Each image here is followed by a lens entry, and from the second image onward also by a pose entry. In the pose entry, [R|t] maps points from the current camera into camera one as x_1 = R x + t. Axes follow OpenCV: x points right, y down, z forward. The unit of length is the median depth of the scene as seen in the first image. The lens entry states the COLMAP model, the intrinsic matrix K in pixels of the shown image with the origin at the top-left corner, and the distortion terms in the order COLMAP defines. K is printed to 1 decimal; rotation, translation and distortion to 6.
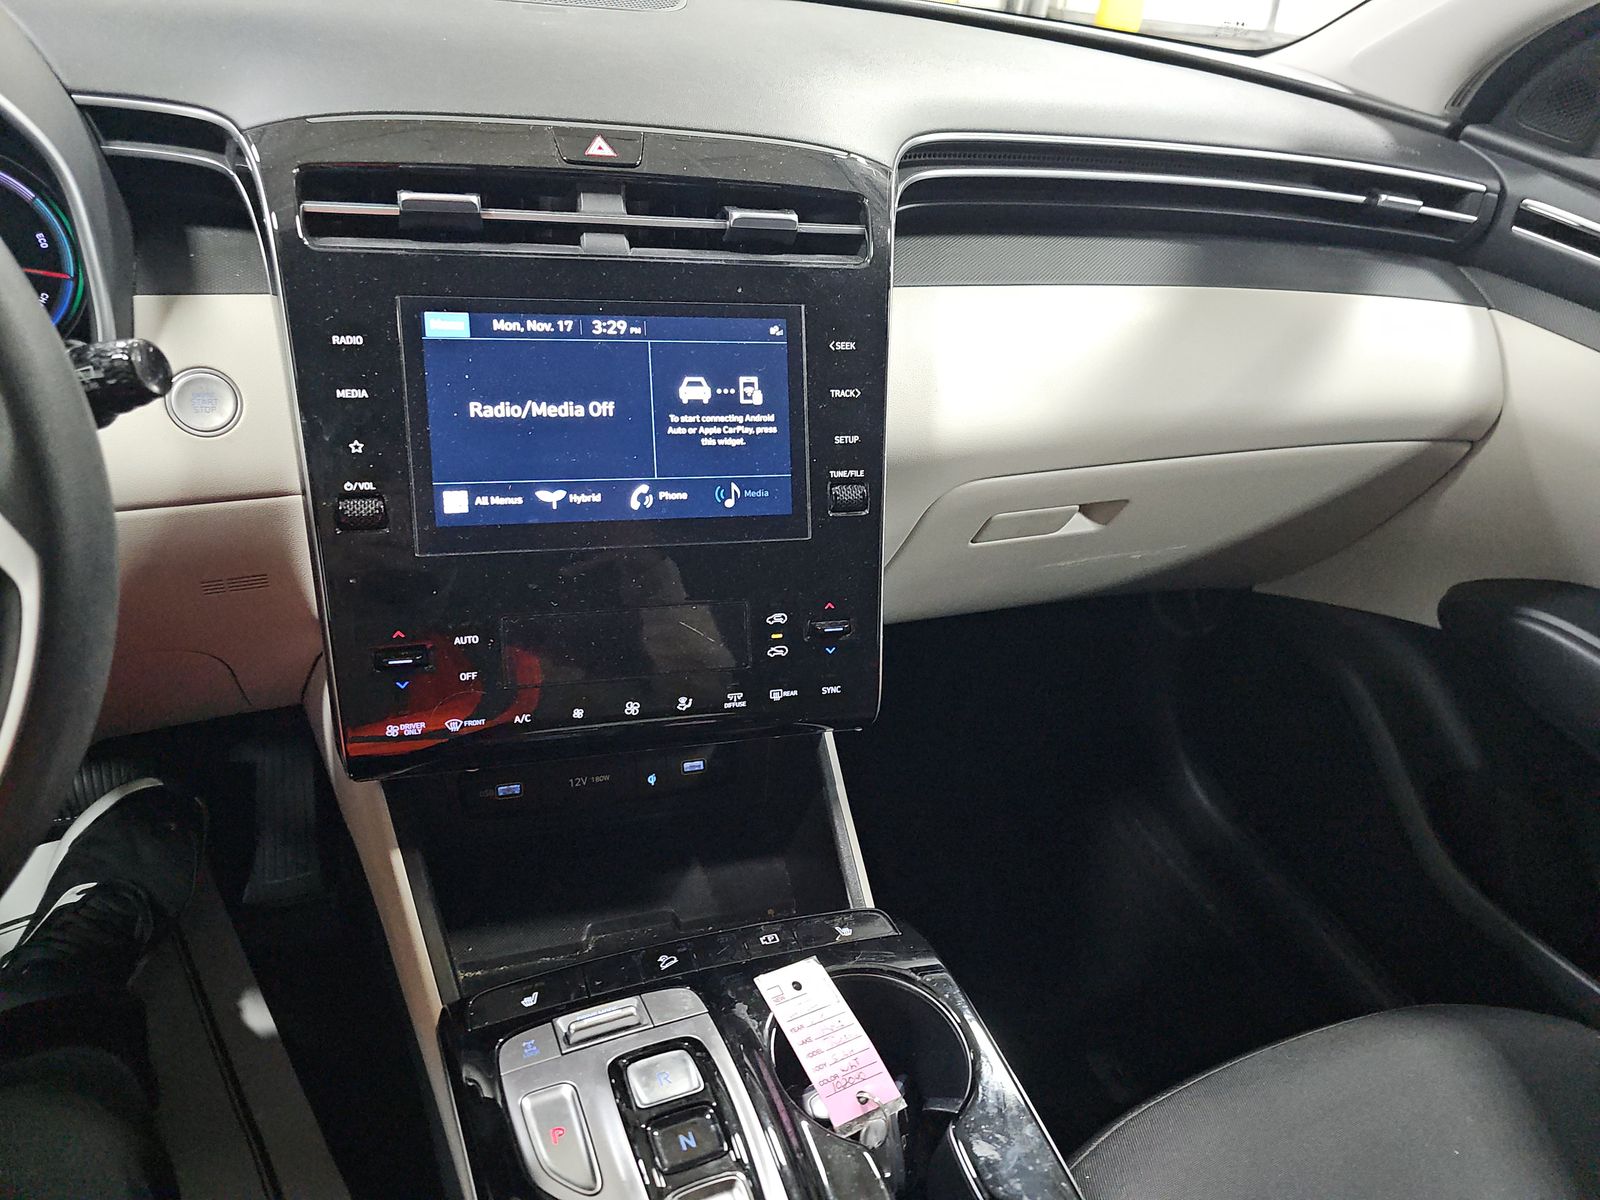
lens RADIAL K [[1045.4, 0, 806.1], [0, 1045.4, 599.5], [0, 0, 1]] dist [0.064766, -0.056762]
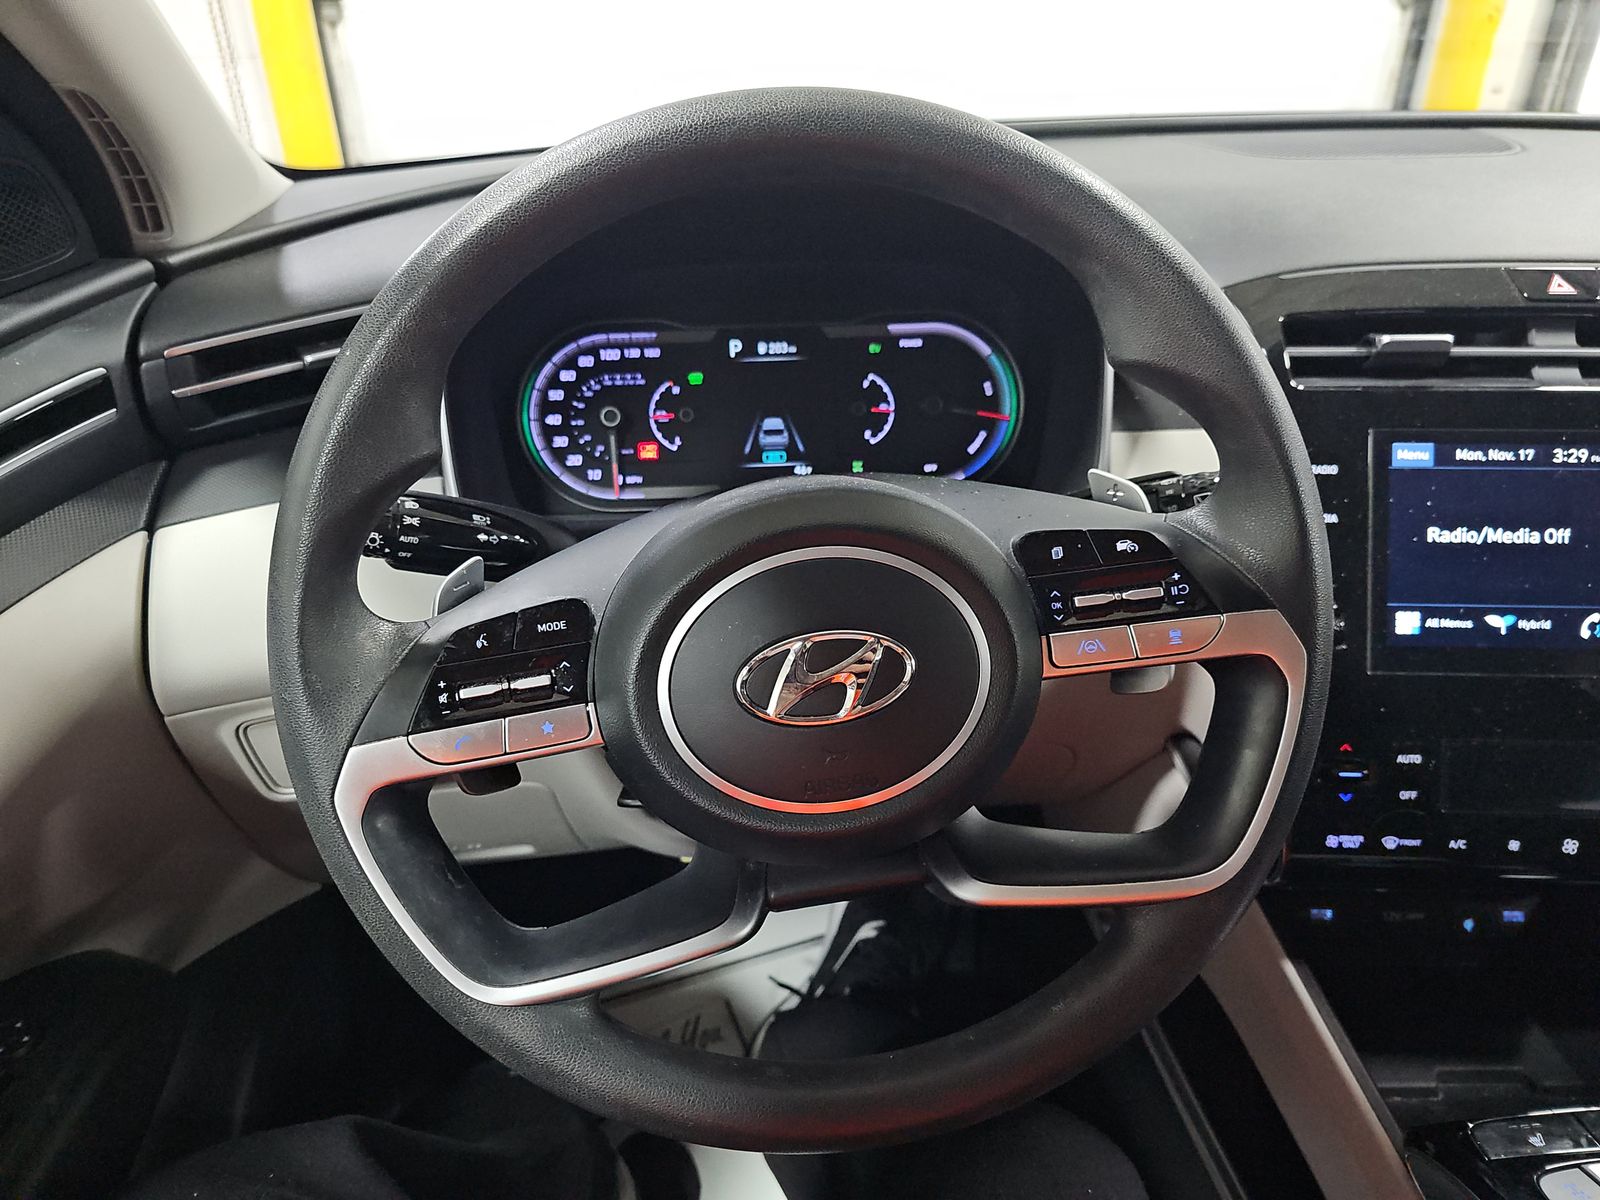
lens RADIAL K [[1056.7, 0, 806.2], [0, 1056.7, 594.7], [0, 0, 1]] dist [0.039018, -0.048744]
pose [[0.944986, 0.042115, -0.324389, -0.542247], [-0.079945, 0.991340, -0.104185, 0.034722], [0.317192, 0.124387, 0.940169, -0.162938]]
